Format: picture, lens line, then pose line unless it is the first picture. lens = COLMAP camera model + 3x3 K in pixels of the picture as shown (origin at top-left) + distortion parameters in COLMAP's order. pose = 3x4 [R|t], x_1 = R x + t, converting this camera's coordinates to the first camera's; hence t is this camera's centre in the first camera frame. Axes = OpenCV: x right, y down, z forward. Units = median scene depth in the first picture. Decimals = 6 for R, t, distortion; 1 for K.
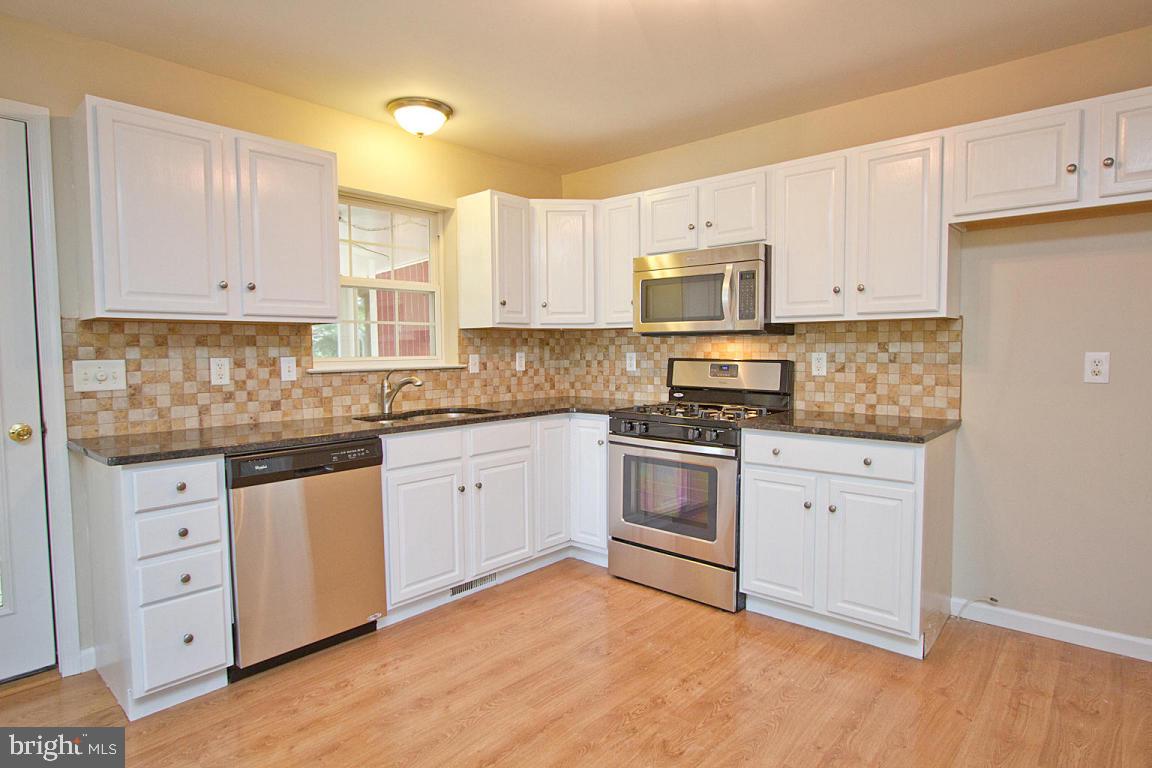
lens RADIAL K [[627.1, 0, 578.9], [0, 627.1, 383.3], [0, 0, 1]] dist [-0.031058, 0.017617]
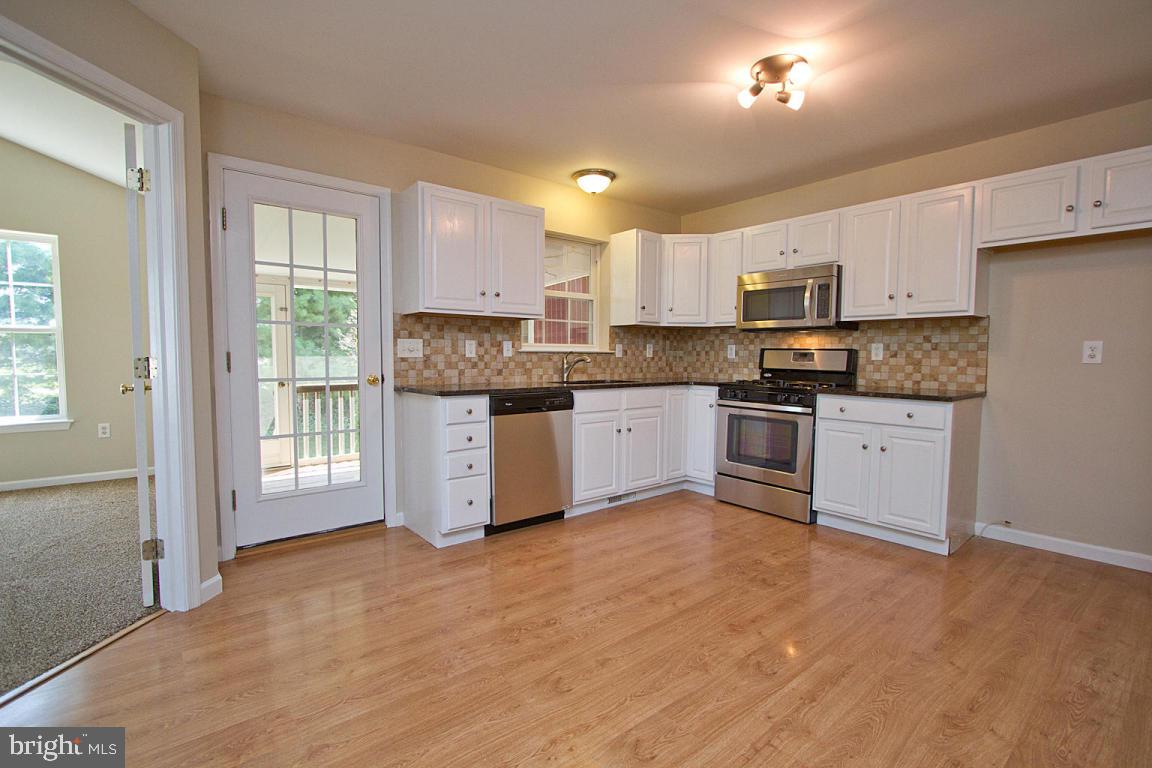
lens RADIAL K [[531.7, 0, 579.0], [0, 531.7, 387.4], [0, 0, 1]] dist [-0.018059, 0.000417]
pose [[0.987428, 0.023340, -0.156337, -0.082150], [-0.022524, 0.999722, 0.006989, 0.057081], [0.156457, -0.003380, 0.987679, -0.261059]]
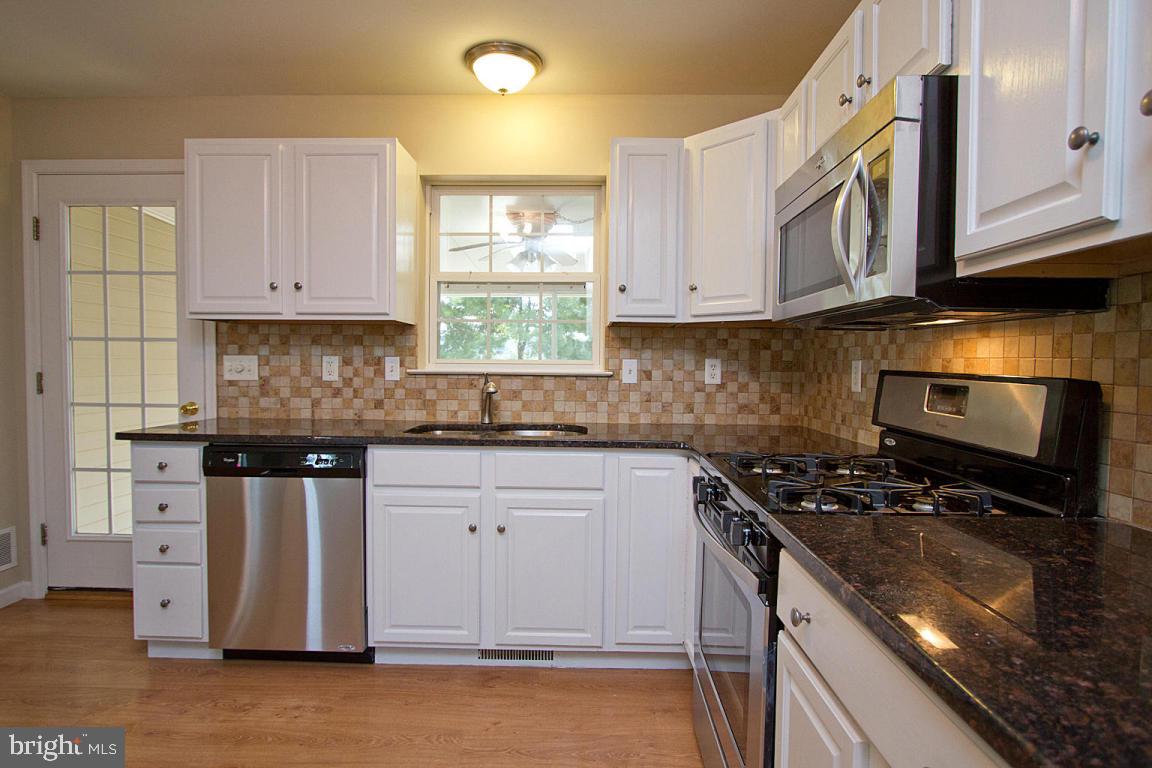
lens RADIAL K [[590.4, 0, 585.2], [0, 590.4, 384.2], [0, 0, 1]] dist [-0.022440, 0.001126]
pose [[0.649529, 0.041982, -0.759177, 0.437624], [-0.057168, 0.998345, 0.006297, -0.021032], [0.758185, 0.039310, 0.650854, 0.603047]]
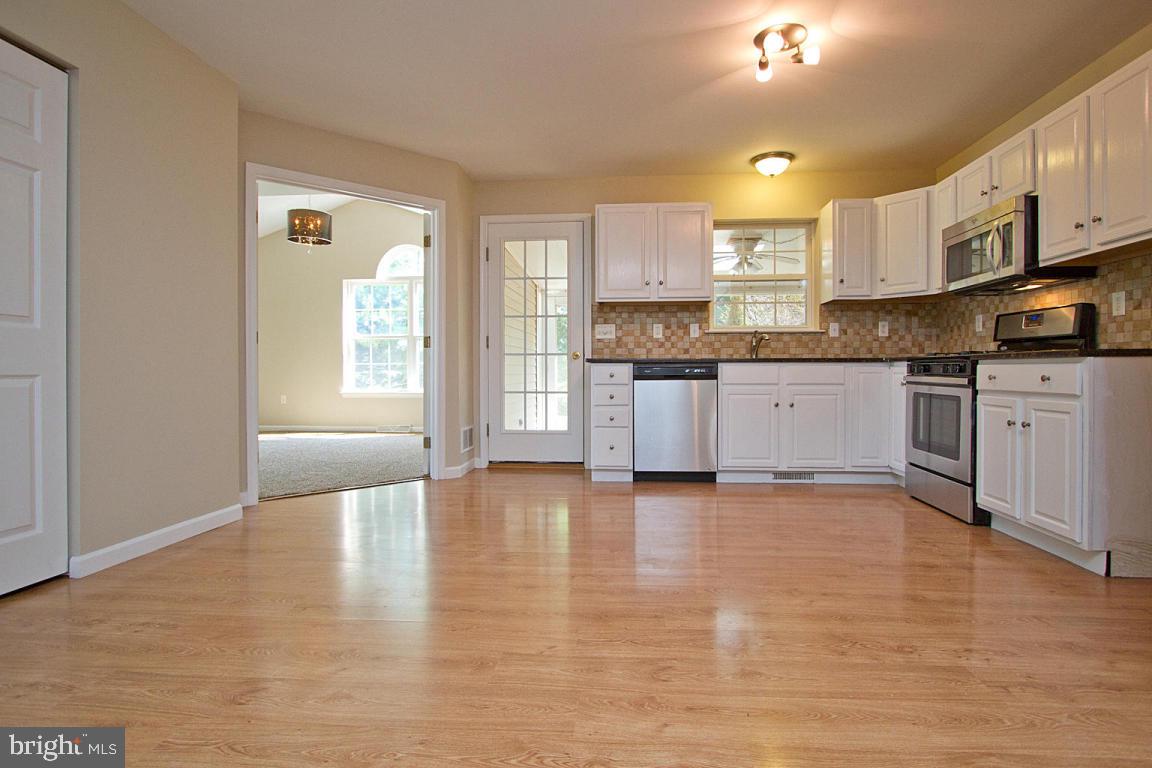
lens RADIAL K [[589.3, 0, 589.8], [0, 589.3, 380.1], [0, 0, 1]] dist [-0.028930, 0.012776]
pose [[0.598025, 0.017119, -0.801295, 0.652718], [-0.047119, 0.998794, -0.013827, 0.146345], [0.800091, 0.046025, 0.598110, -0.197540]]
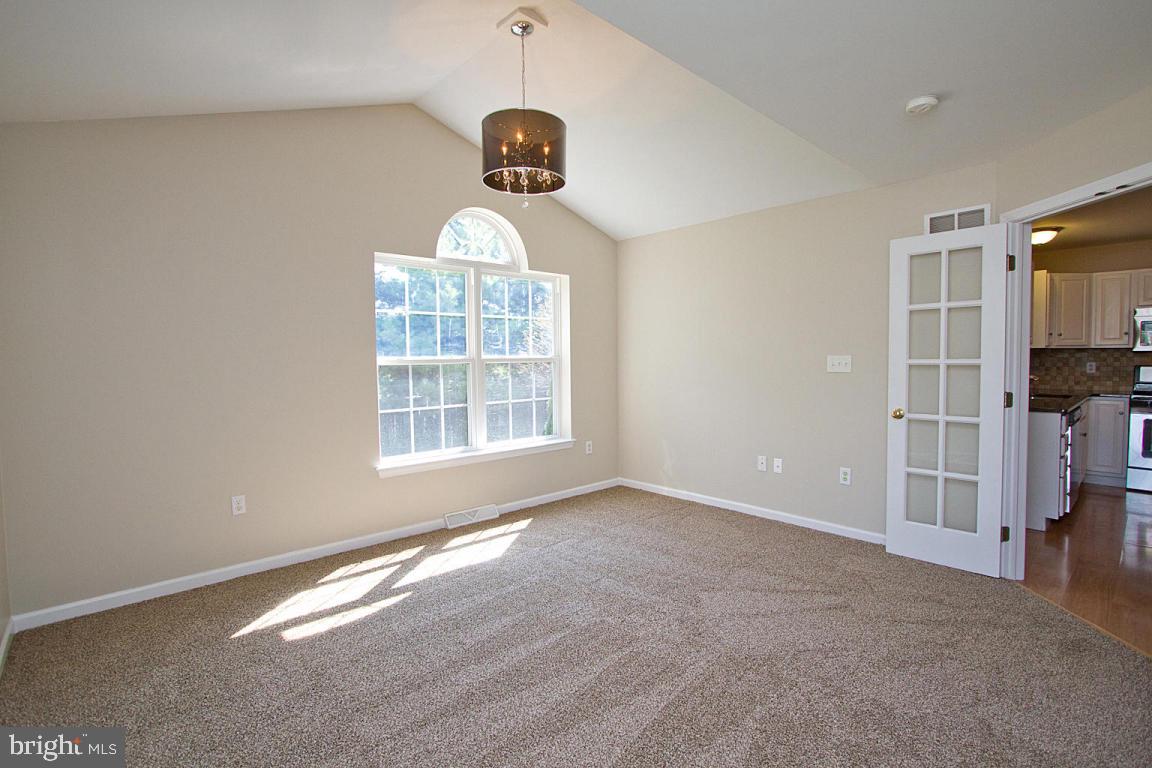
lens RADIAL K [[531.7, 0, 579.0], [0, 531.7, 387.4], [0, 0, 1]] dist [-0.018059, 0.000417]
pose [[0.994236, 0.000975, -0.107213, -1.474663], [-0.001129, 0.999998, -0.001374, 0.029159], [0.107212, 0.001487, 0.994235, -0.691343]]
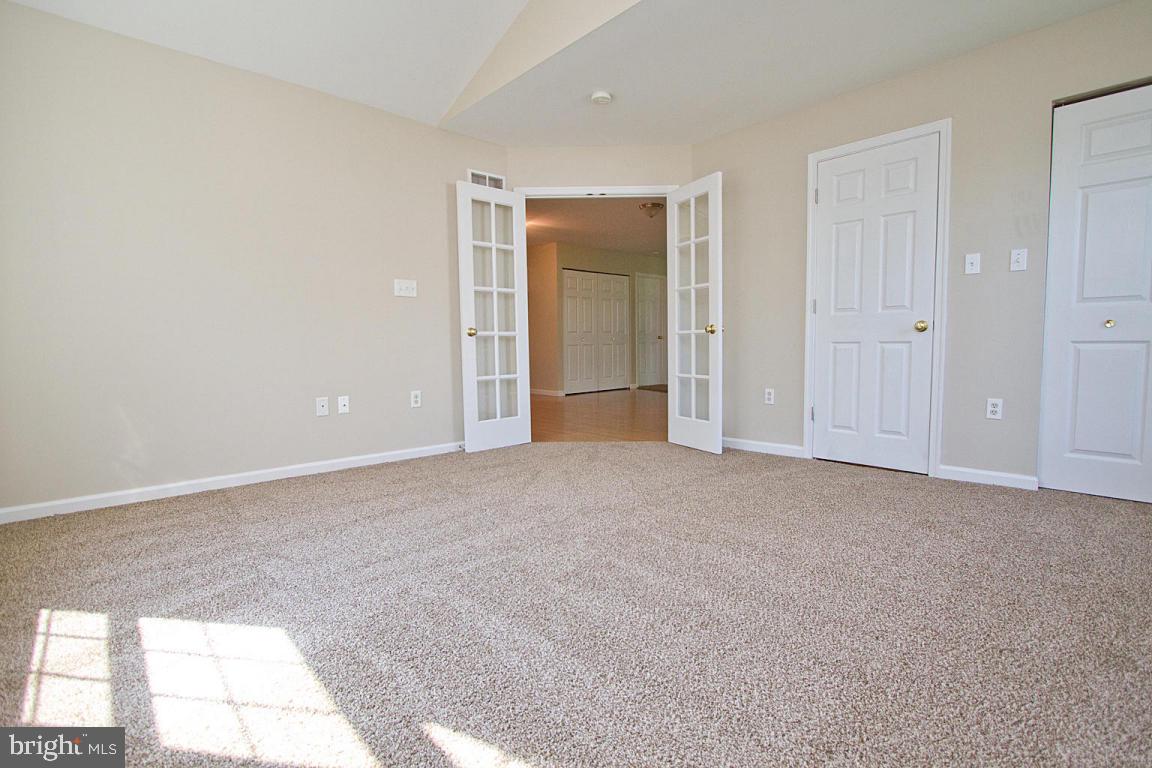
lens RADIAL K [[535.2, 0, 583.5], [0, 535.2, 390.7], [0, 0, 1]] dist [-0.018141, -0.000090]
pose [[0.098314, -0.081237, 0.991834, -2.217074], [0.067486, 0.994912, 0.074800, 0.144378], [-0.992865, 0.059581, 0.103296, 0.065534]]
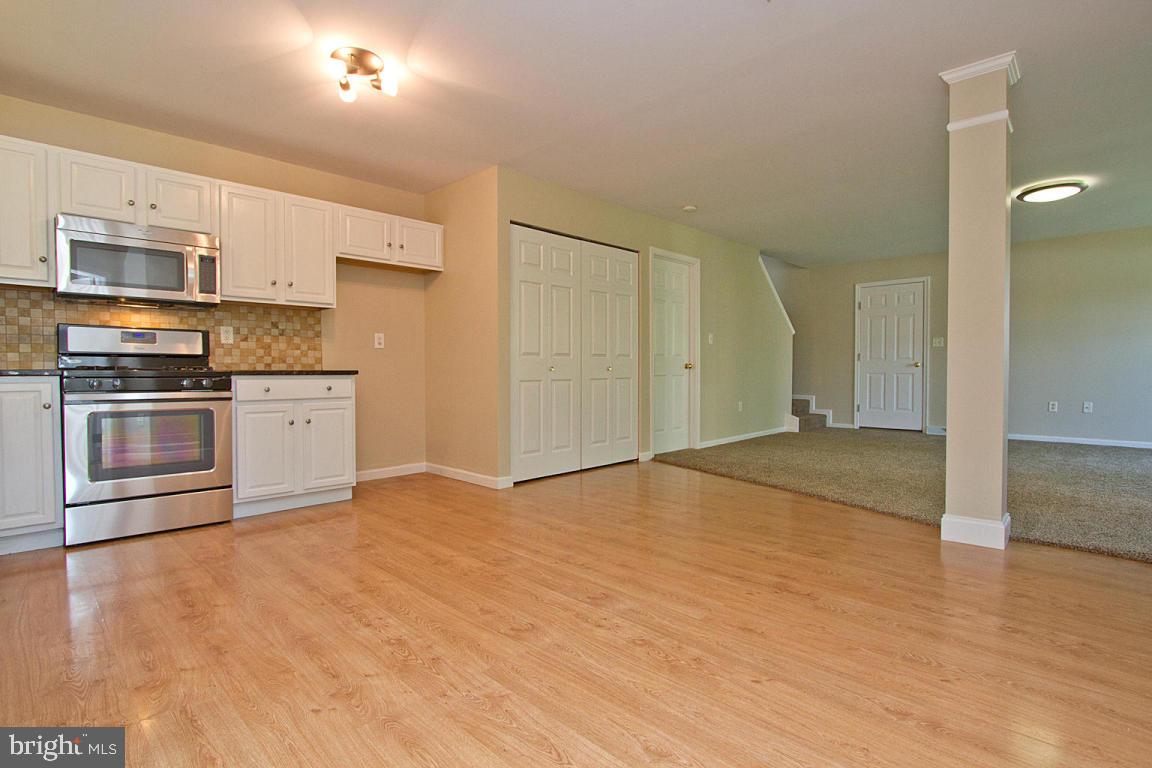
lens RADIAL K [[558.0, 0, 583.7], [0, 558.0, 383.2], [0, 0, 1]] dist [-0.016864, 0.001026]
pose [[0.043967, -0.015898, 0.998906, -0.815927], [0.058731, 0.998185, 0.013301, 0.107406], [-0.997305, 0.058082, 0.044821, 0.200342]]
